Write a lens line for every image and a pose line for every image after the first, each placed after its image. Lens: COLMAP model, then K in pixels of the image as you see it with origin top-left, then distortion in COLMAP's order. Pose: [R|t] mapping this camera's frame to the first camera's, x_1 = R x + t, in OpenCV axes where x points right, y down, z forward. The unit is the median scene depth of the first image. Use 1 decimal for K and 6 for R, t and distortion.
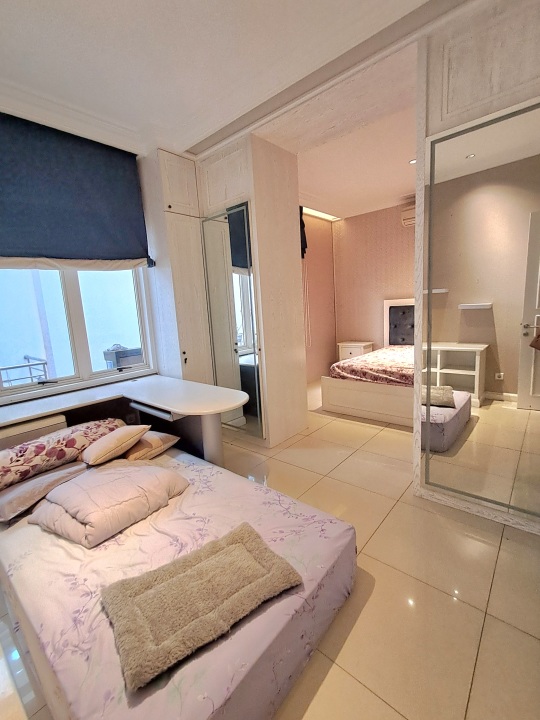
lens RADIAL K [[327.4, 0, 272.3], [0, 327.4, 356.9], [0, 0, 1]] dist [0.006268, -0.000031]
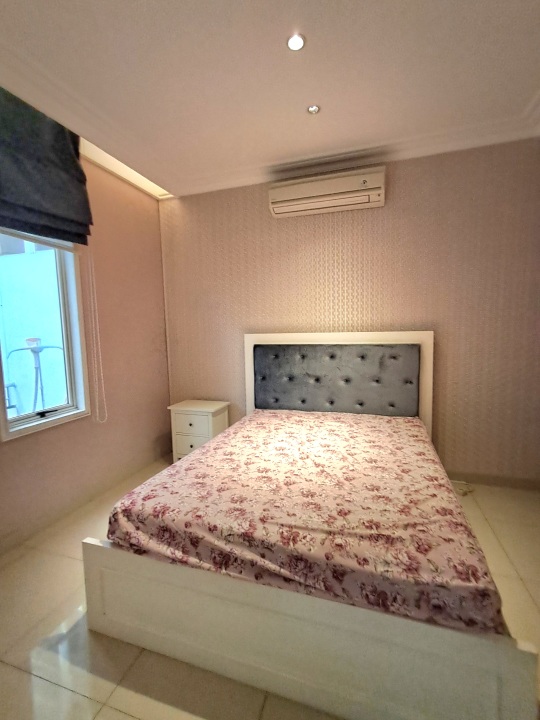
lens RADIAL K [[327.4, 0, 272.3], [0, 327.4, 356.9], [0, 0, 1]] dist [0.006268, -0.000031]
pose [[0.919772, 0.005096, 0.392419, 0.160924], [0.028177, 0.996478, -0.078984, -0.087691], [-0.391440, 0.083704, 0.916389, 0.459036]]
